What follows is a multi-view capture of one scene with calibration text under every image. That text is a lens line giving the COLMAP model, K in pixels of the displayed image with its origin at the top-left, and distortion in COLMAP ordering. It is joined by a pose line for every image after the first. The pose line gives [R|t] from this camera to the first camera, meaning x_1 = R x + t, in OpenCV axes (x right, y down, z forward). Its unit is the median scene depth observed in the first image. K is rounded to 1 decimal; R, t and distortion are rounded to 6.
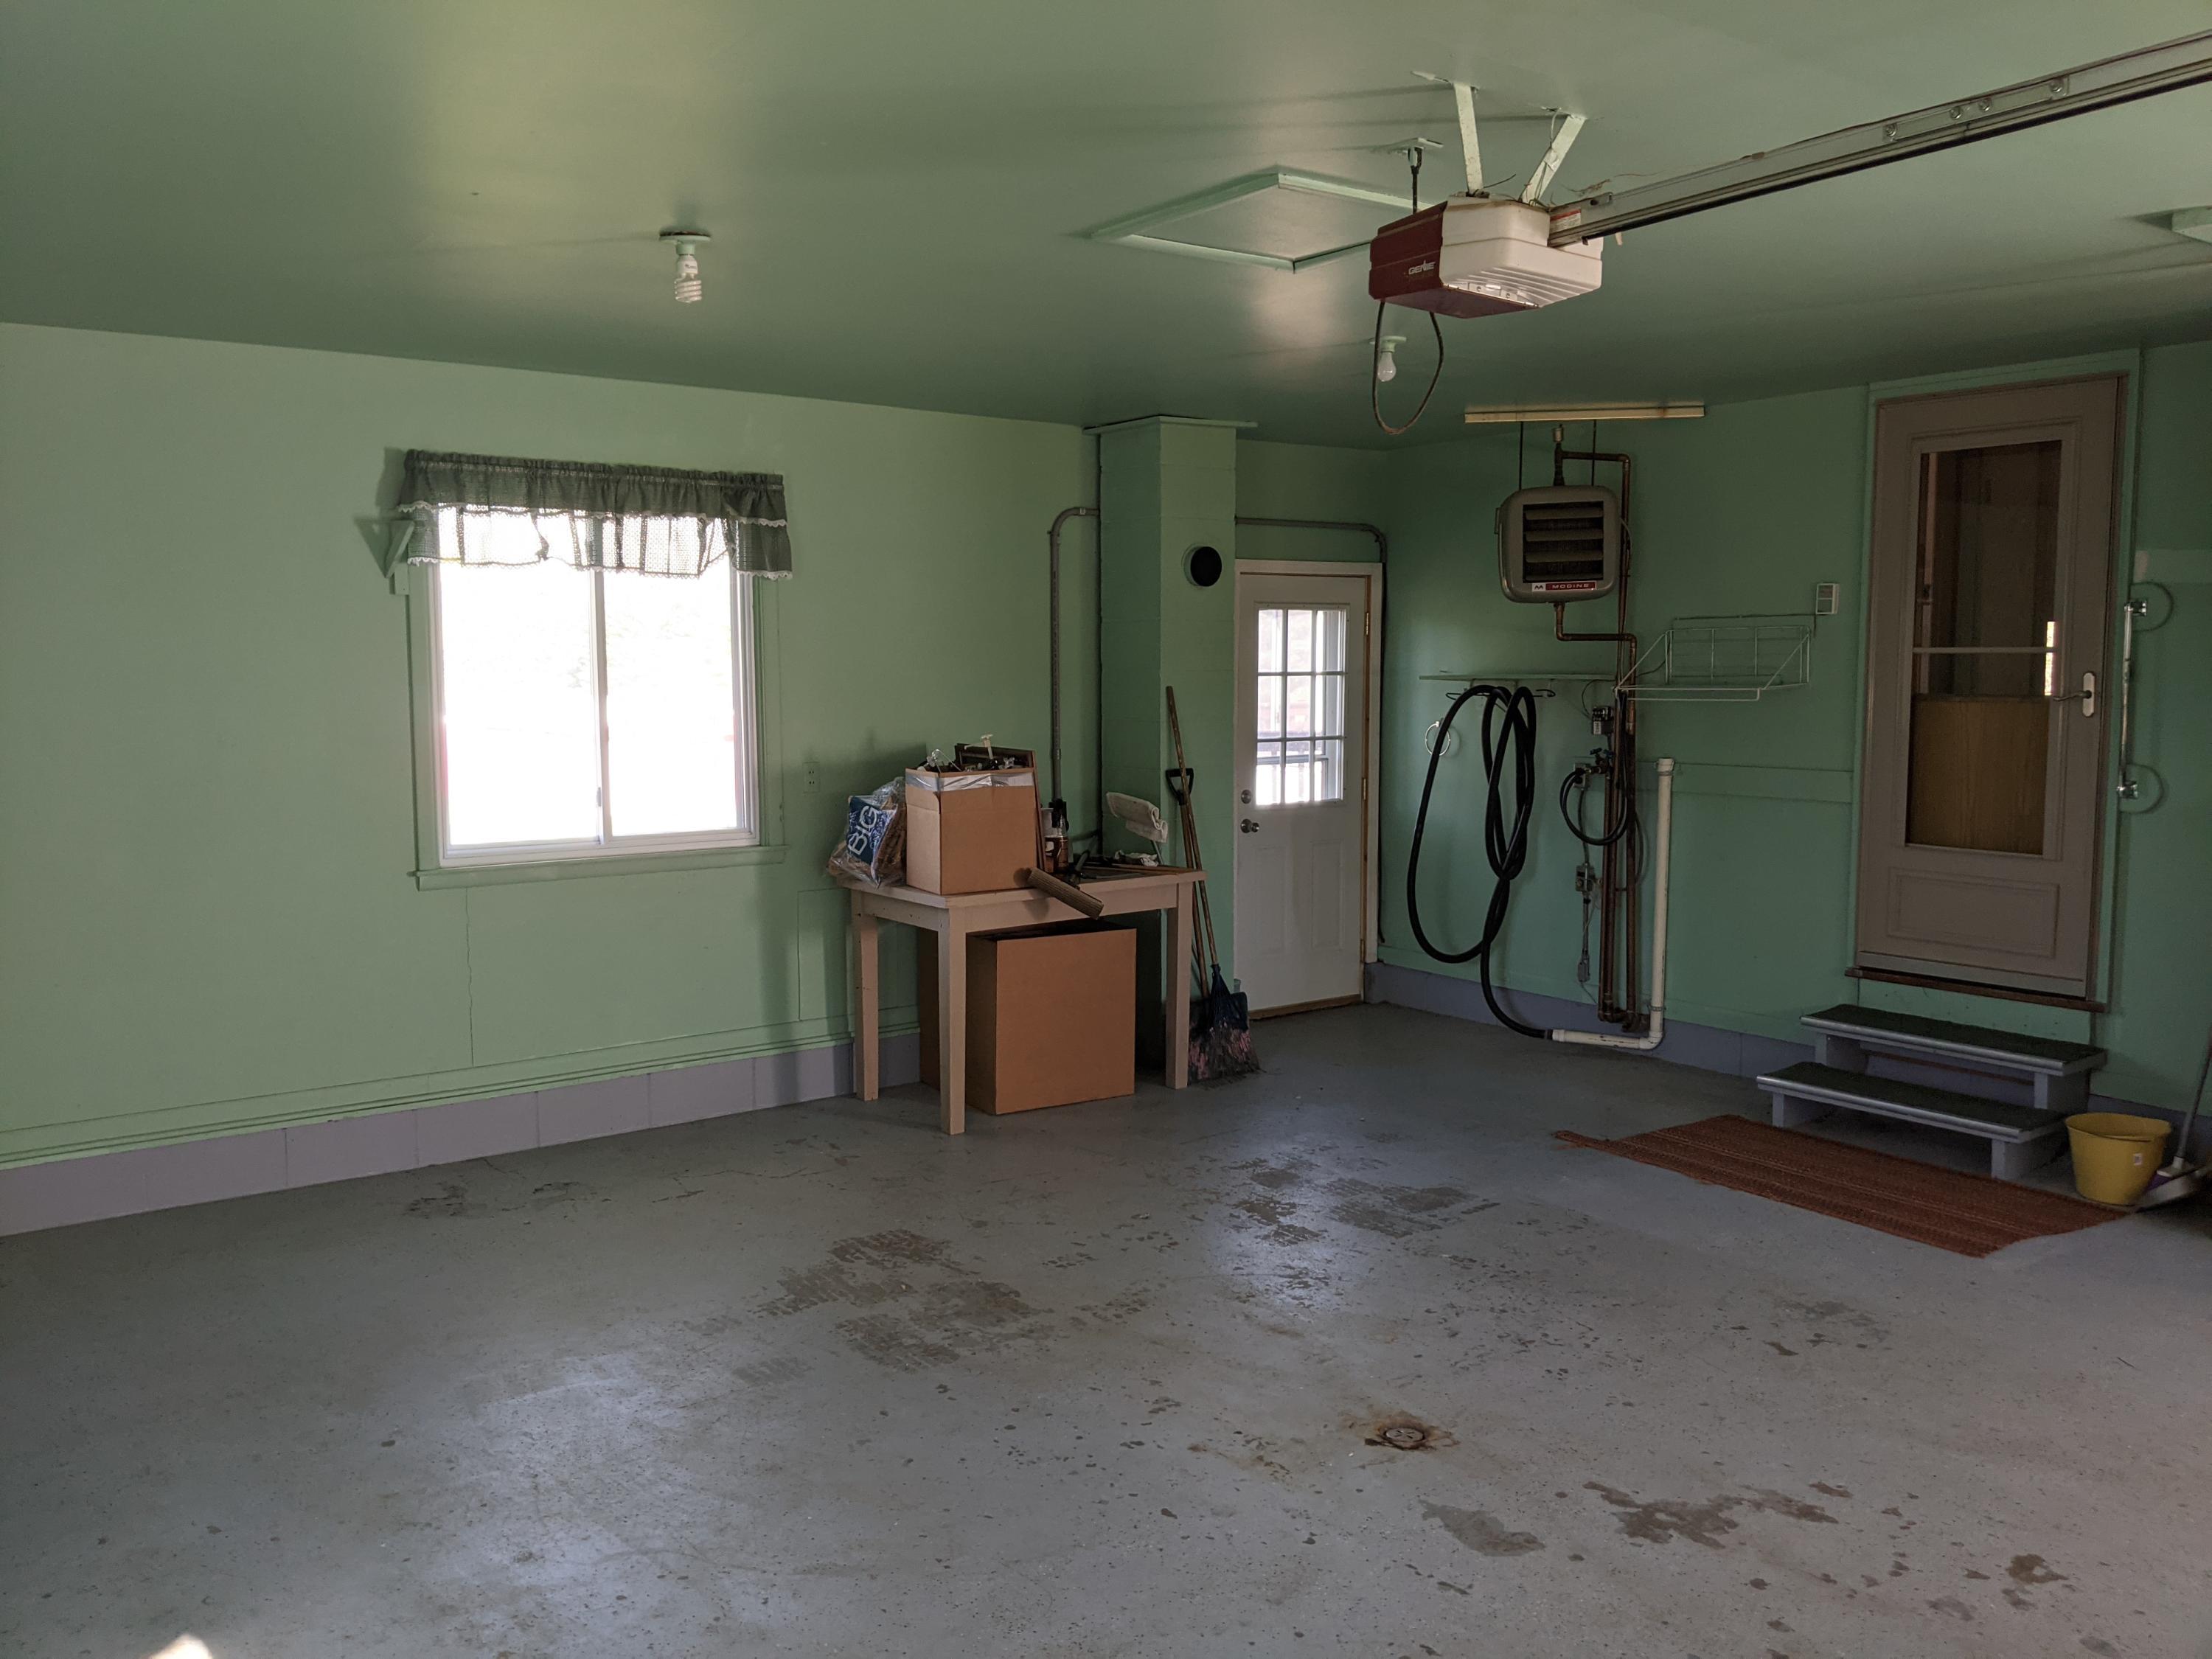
lens RADIAL K [[1792.6, 0, 1053.0], [0, 1792.6, 832.0], [0, 0, 1]] dist [0.049387, -0.085546]
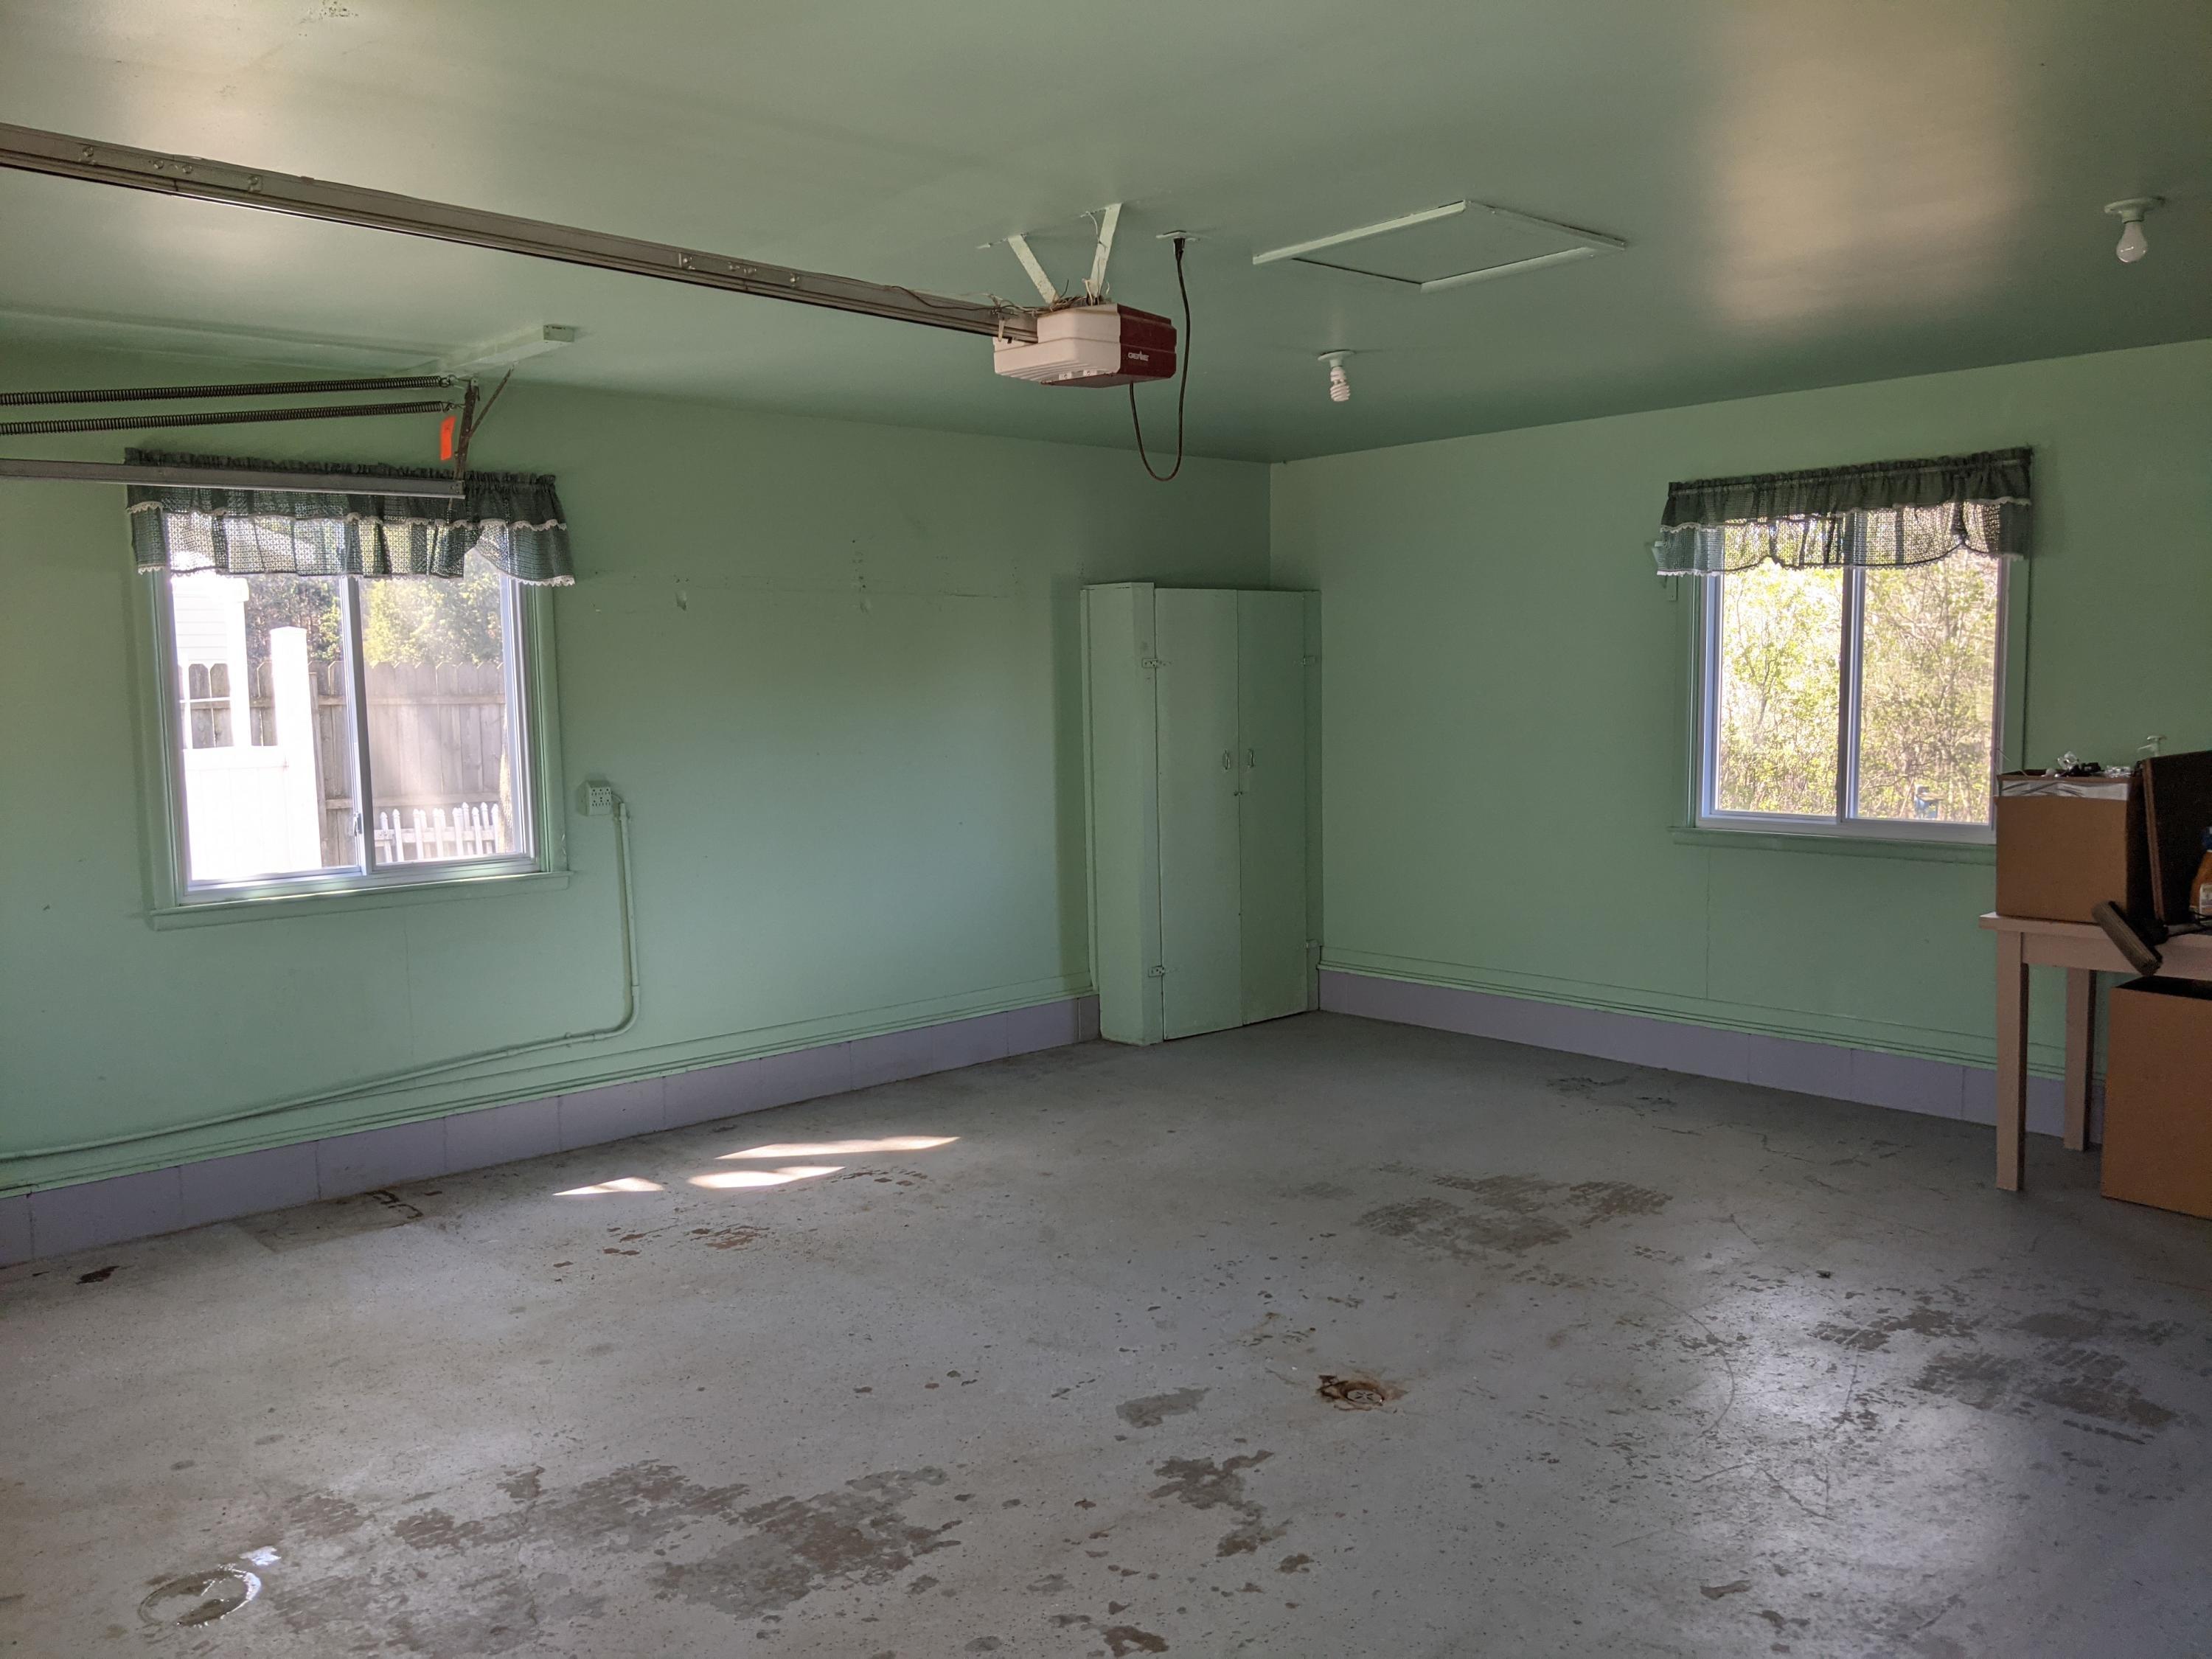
lens RADIAL K [[1795.8, 0, 1104.6], [0, 1795.8, 861.3], [0, 0, 1]] dist [0.071728, -0.143380]
pose [[0.089425, 0.108958, -0.990016, 0.829624], [-0.076345, 0.991824, 0.102261, -0.051604], [0.993063, 0.066438, 0.097012, 0.501490]]
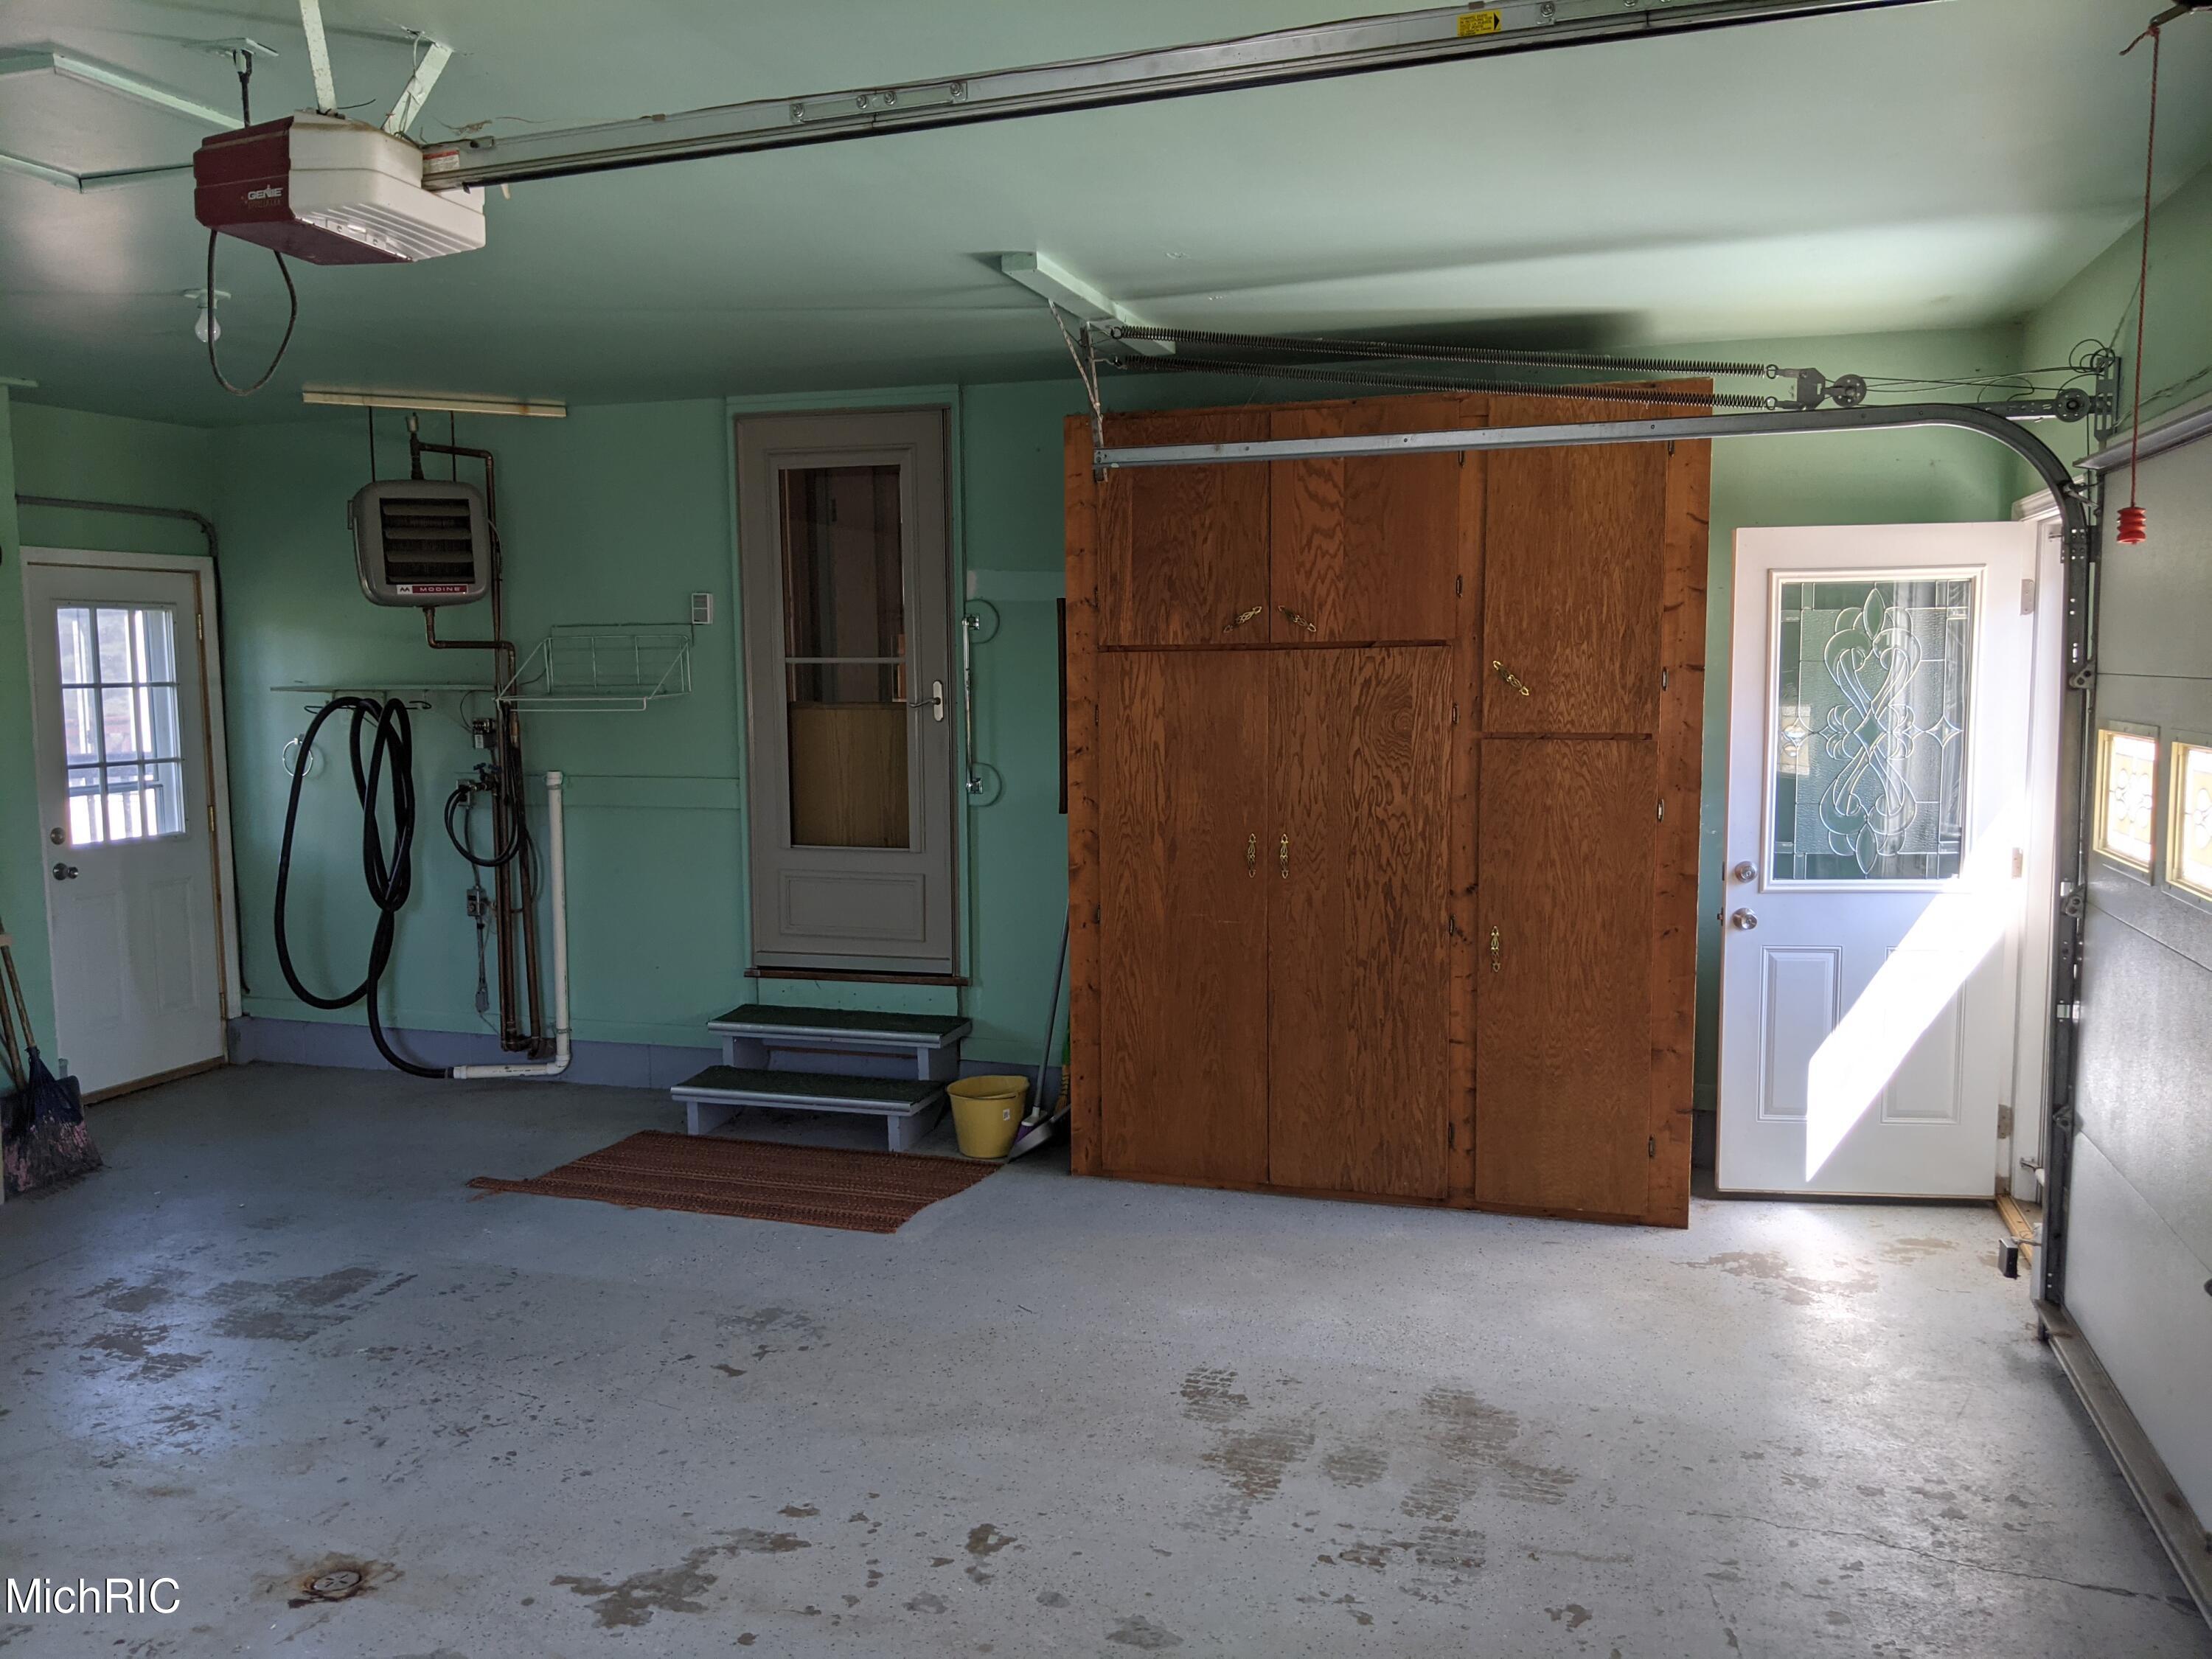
lens RADIAL K [[1795.8, 0, 1104.6], [0, 1795.8, 861.3], [0, 0, 1]] dist [0.071728, -0.143380]
pose [[0.802838, -0.067818, 0.592328, 0.001880], [0.060981, 0.997640, 0.031570, -0.007116], [-0.593071, 0.010775, 0.805078, 0.063338]]
